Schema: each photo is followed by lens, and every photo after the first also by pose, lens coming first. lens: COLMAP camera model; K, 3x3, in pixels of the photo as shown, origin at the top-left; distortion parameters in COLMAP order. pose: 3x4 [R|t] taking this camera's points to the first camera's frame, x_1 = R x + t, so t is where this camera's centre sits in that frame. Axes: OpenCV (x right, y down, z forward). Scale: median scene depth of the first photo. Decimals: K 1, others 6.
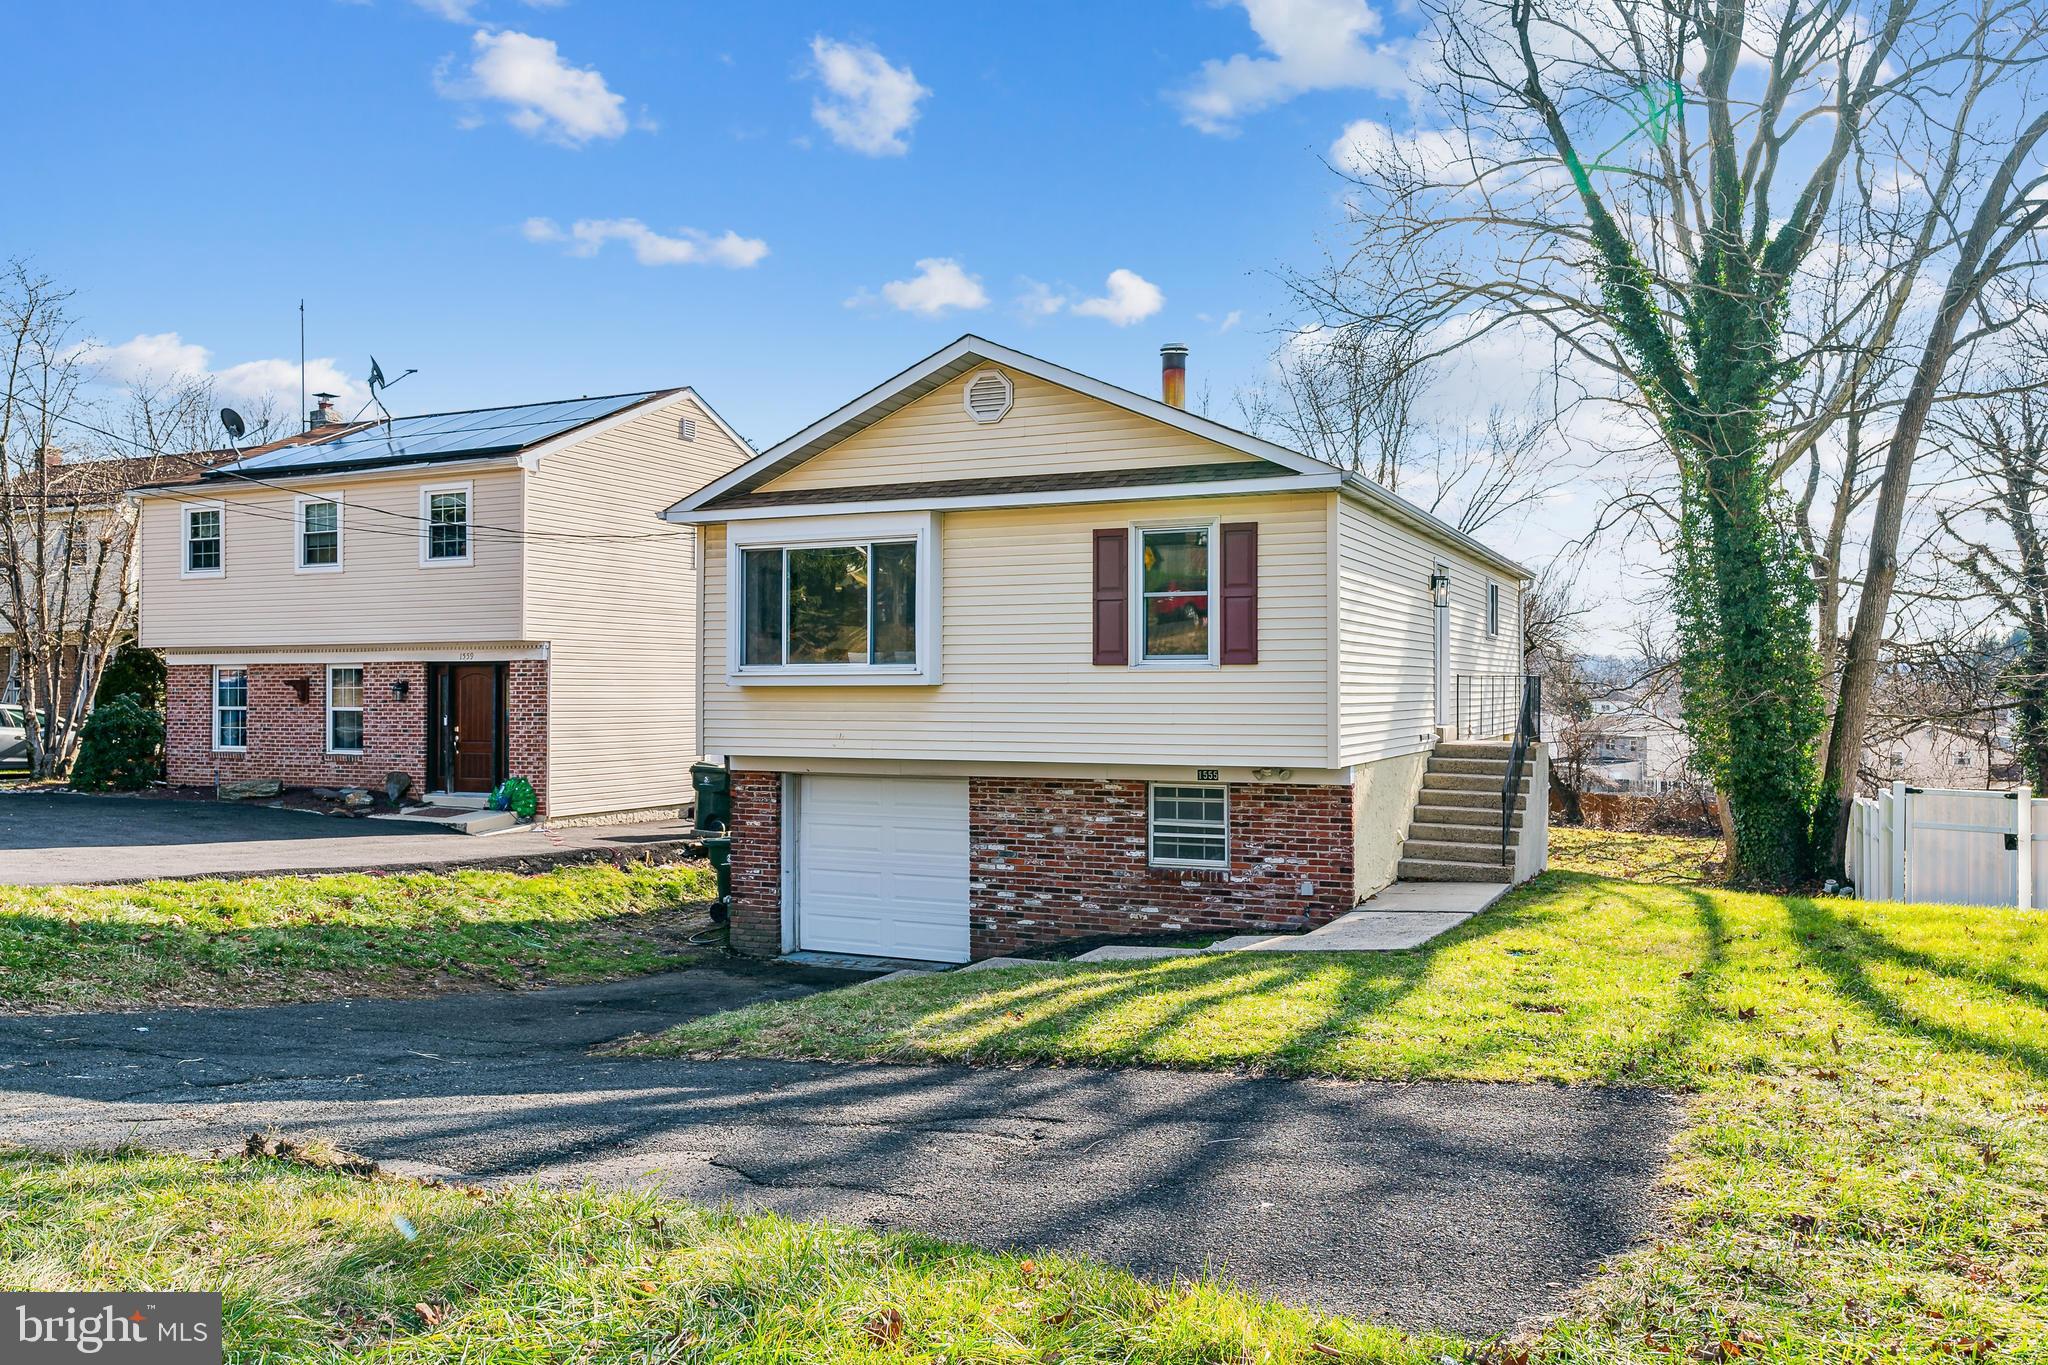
lens RADIAL K [[1534.8, 0, 1026.6], [0, 1534.8, 694.6], [0, 0, 1]] dist [-0.005629, 0.000311]
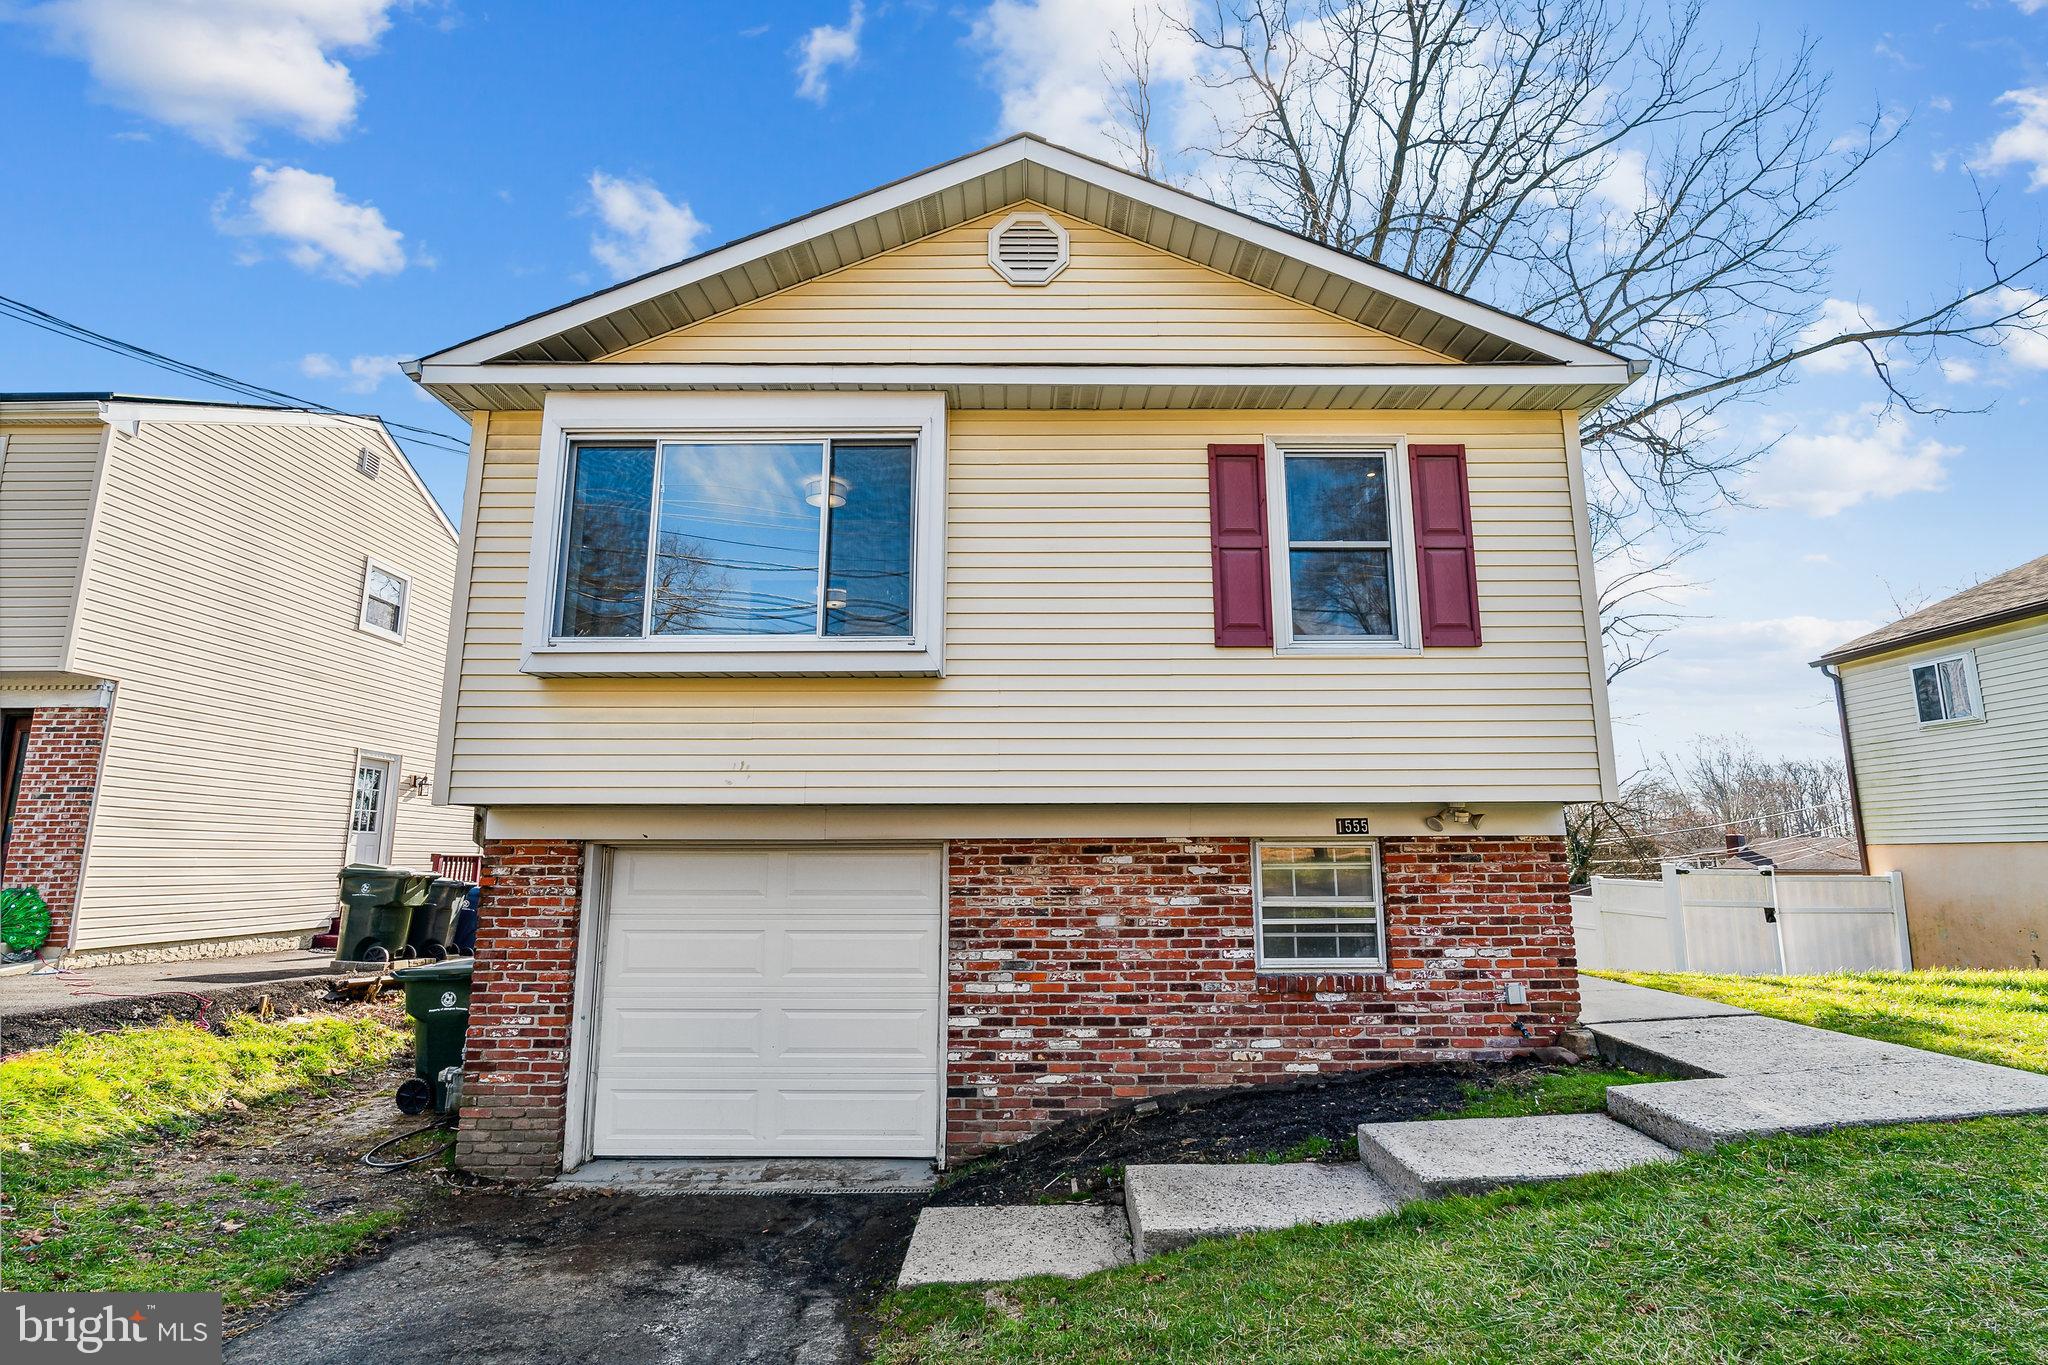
lens RADIAL K [[1002.0, 0, 1024.0], [0, 1002.0, 682.5], [0, 0, 1]] dist [-0.013234, 0.005203]
pose [[0.906261, 0.072273, 0.416494, -0.186323], [0.003608, 0.983917, -0.178587, 0.064357], [-0.422702, 0.163349, 0.891426, 0.626130]]
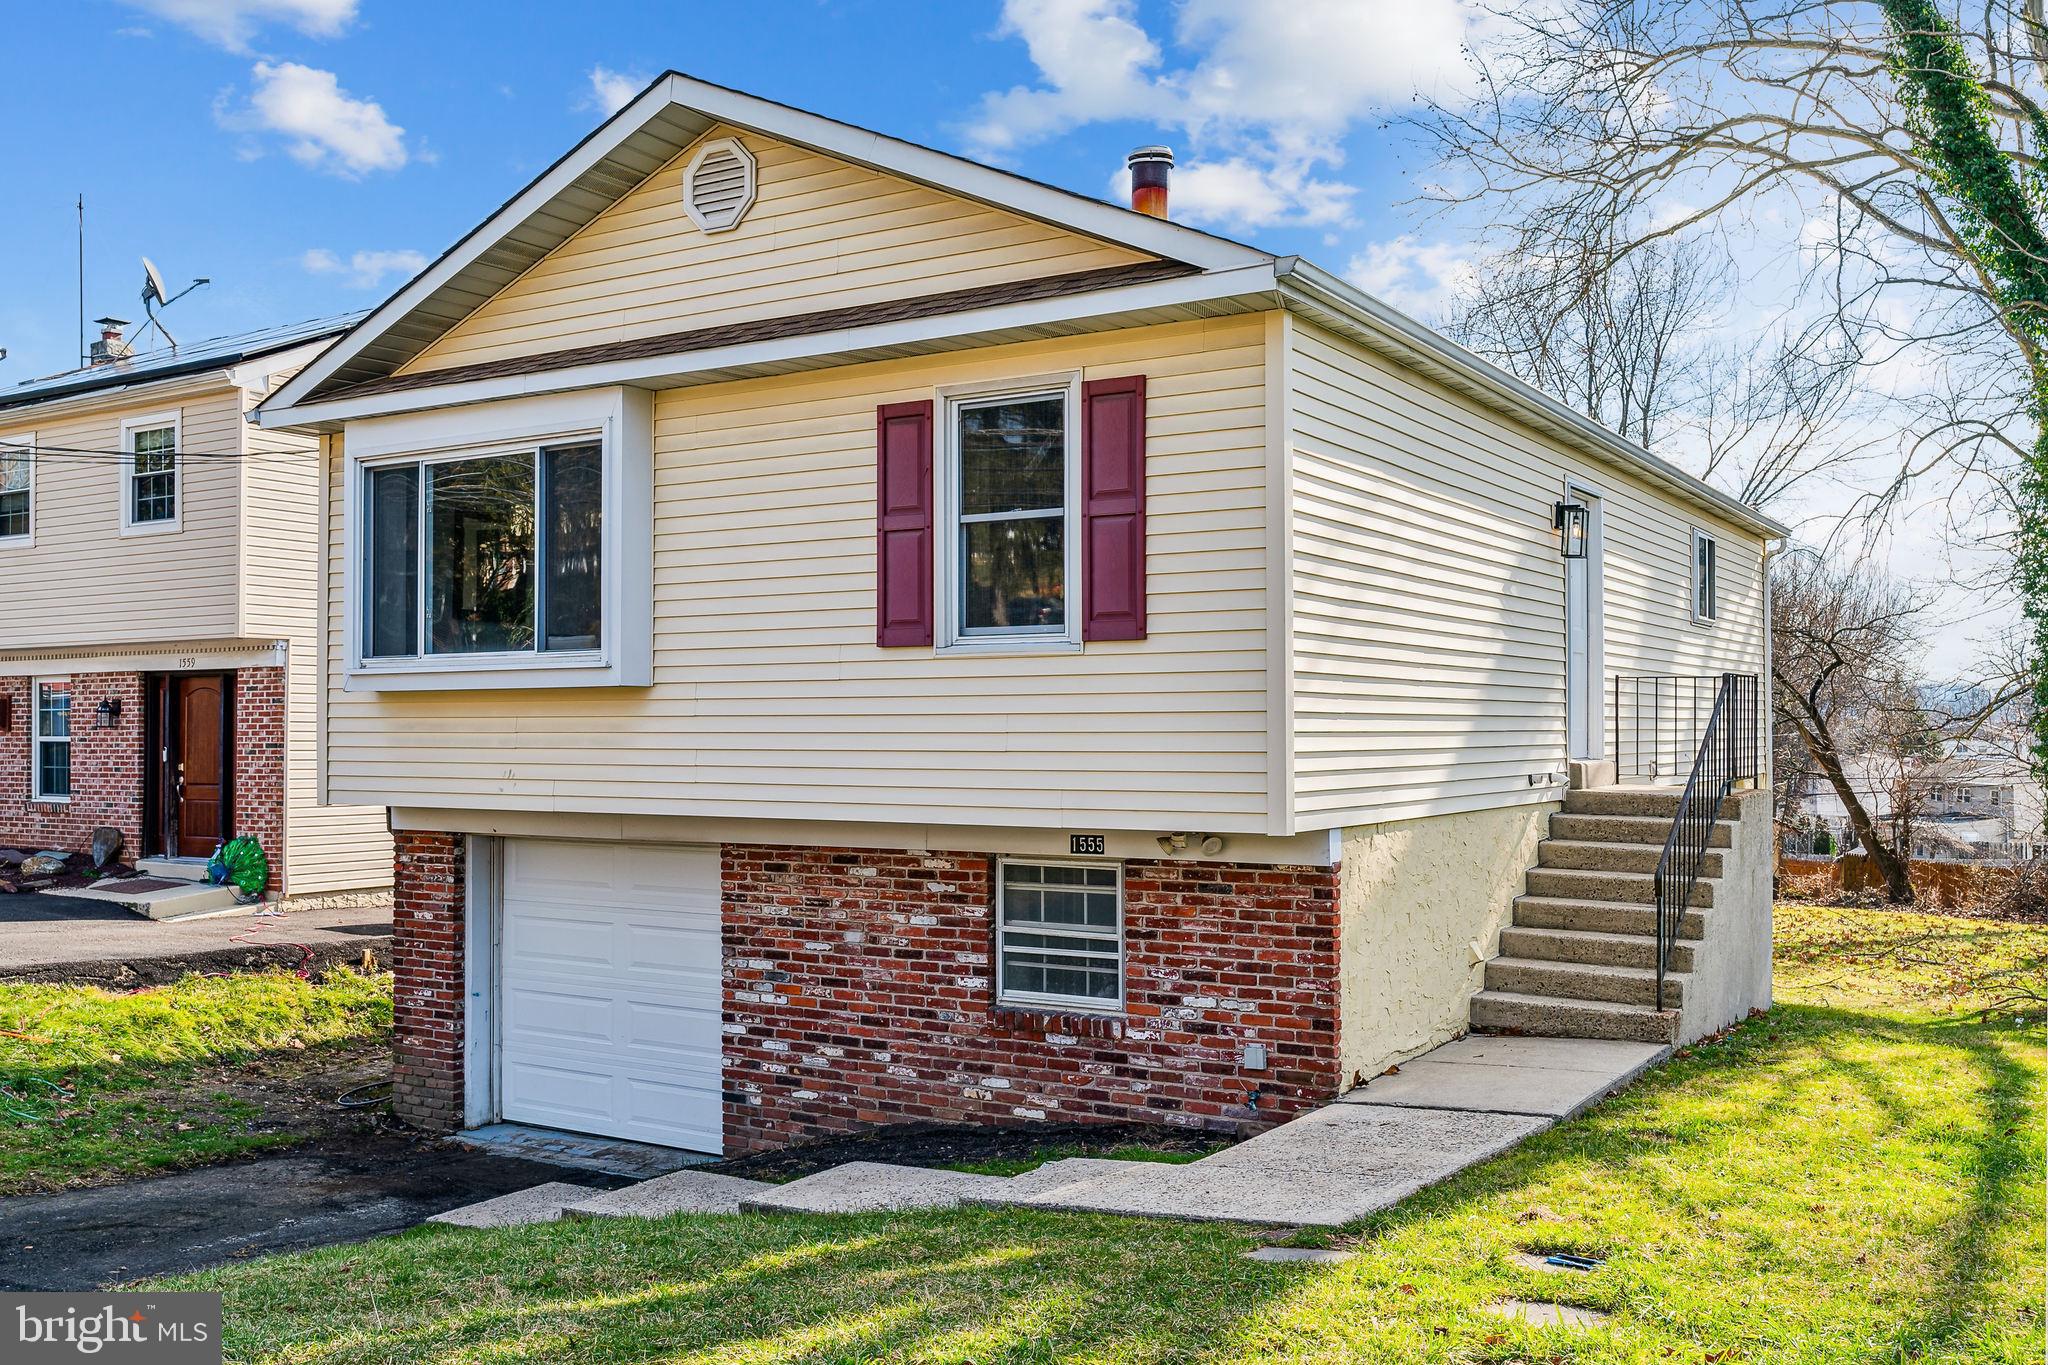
lens RADIAL K [[1806.2, 0, 1025.7], [0, 1806.2, 717.1], [0, 0, 1]] dist [0.004635, 0.003725]
pose [[0.992887, -0.002113, -0.119045, 0.164410], [0.000935, 0.999950, -0.009950, 0.012129], [0.119060, 0.009767, 0.992839, 0.329138]]
